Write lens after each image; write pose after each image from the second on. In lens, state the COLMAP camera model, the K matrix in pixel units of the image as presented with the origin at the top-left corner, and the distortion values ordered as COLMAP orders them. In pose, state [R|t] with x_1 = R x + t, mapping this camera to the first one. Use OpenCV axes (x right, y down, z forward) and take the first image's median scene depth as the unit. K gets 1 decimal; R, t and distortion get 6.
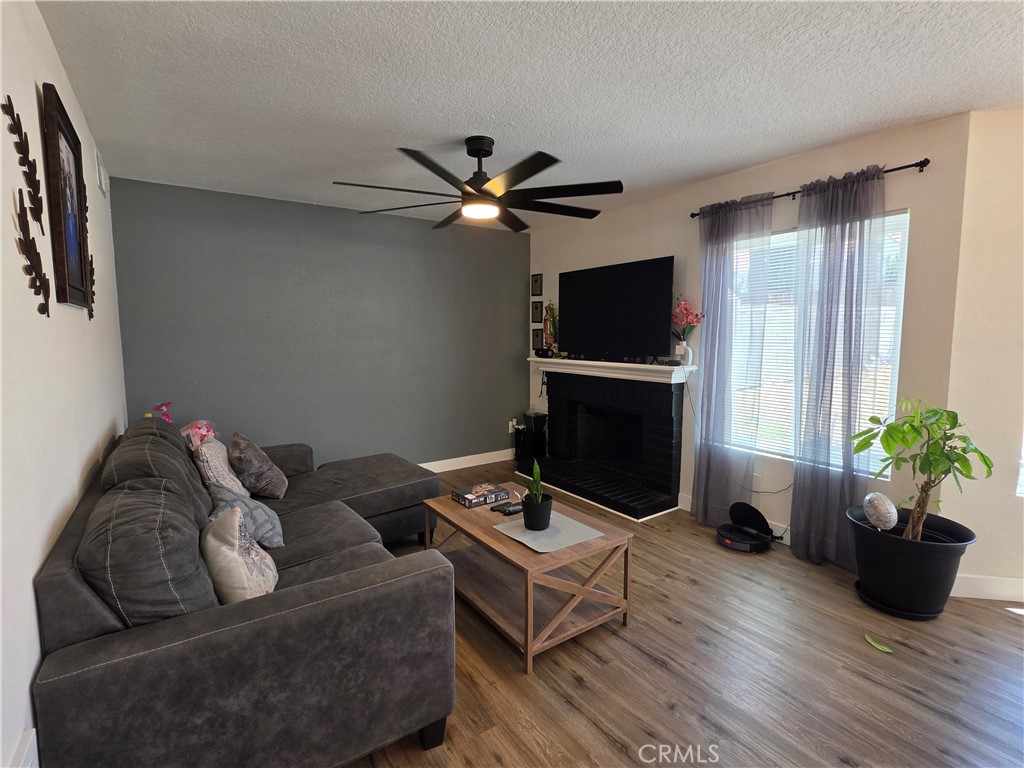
lens RADIAL K [[487.1, 0, 508.9], [0, 487.1, 380.4], [0, 0, 1]] dist [-0.001212, 0.000055]
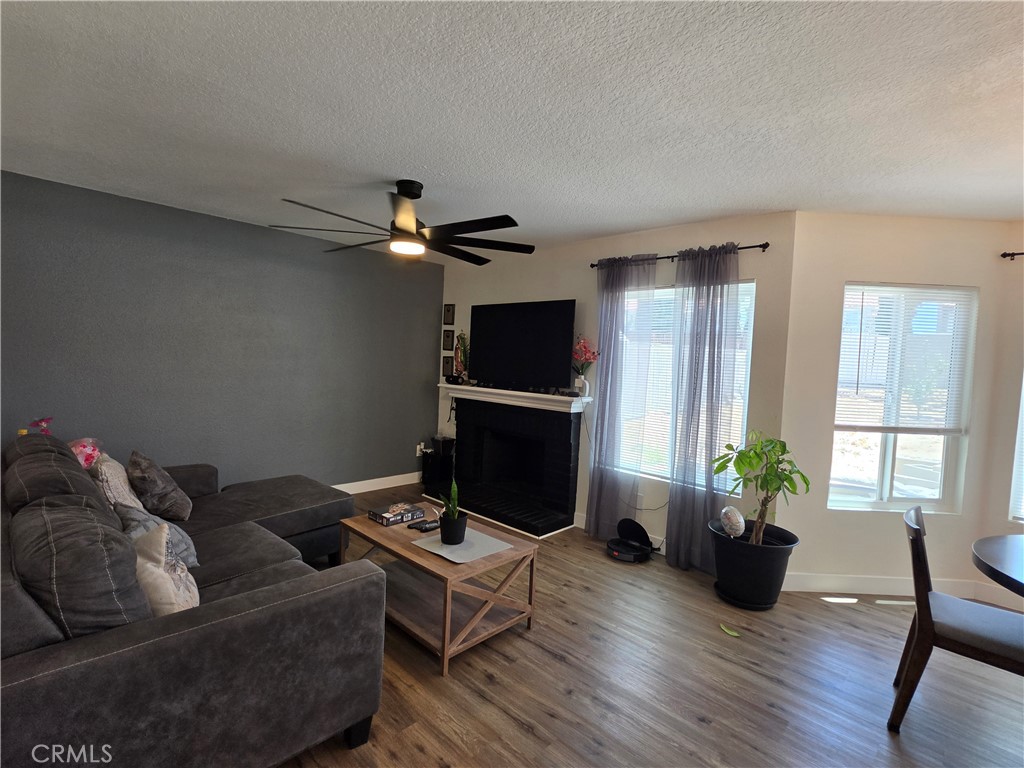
lens RADIAL K [[487.1, 0, 508.9], [0, 487.1, 380.4], [0, 0, 1]] dist [-0.001212, 0.000055]
pose [[0.978459, 0.041752, 0.202173, -0.055894], [-0.031251, 0.998005, -0.054858, -0.002693], [-0.204060, 0.047358, 0.977812, -0.108854]]
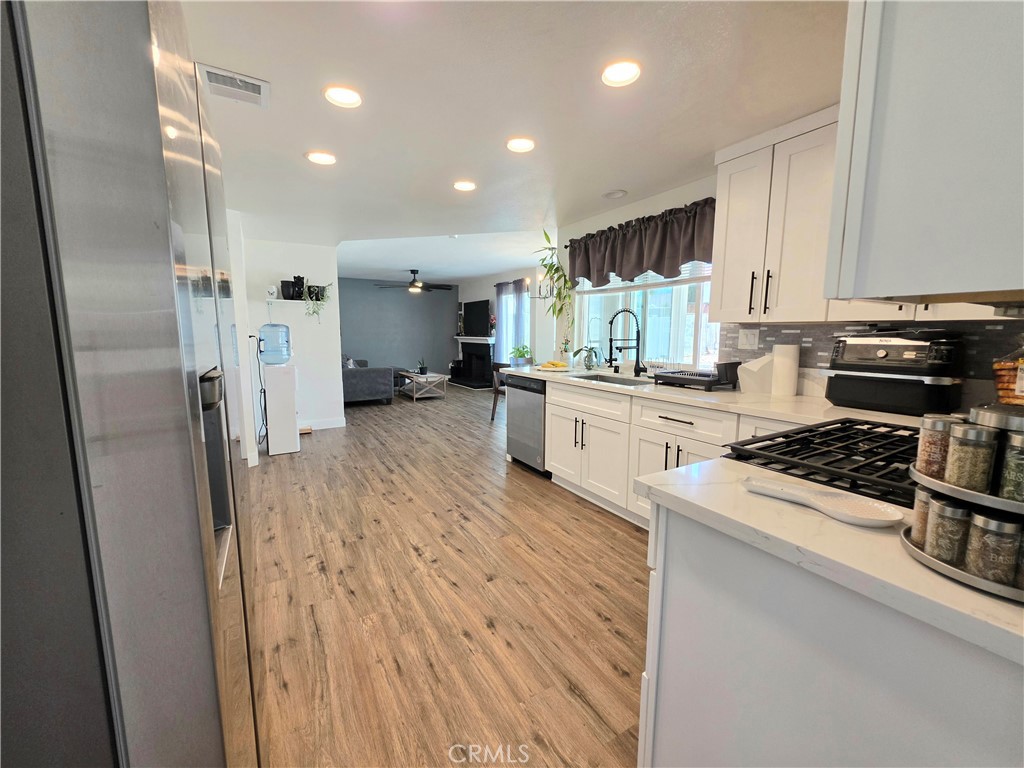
lens RADIAL K [[414.8, 0, 512.0], [0, 414.8, 384.0], [0, 0, 1]] dist [-0.002883, -0.000182]
pose [[0.997562, 0.009940, -0.069071, 1.104130], [-0.007789, 0.999478, 0.031353, 0.288504], [0.069347, -0.030739, 0.997119, -2.504689]]
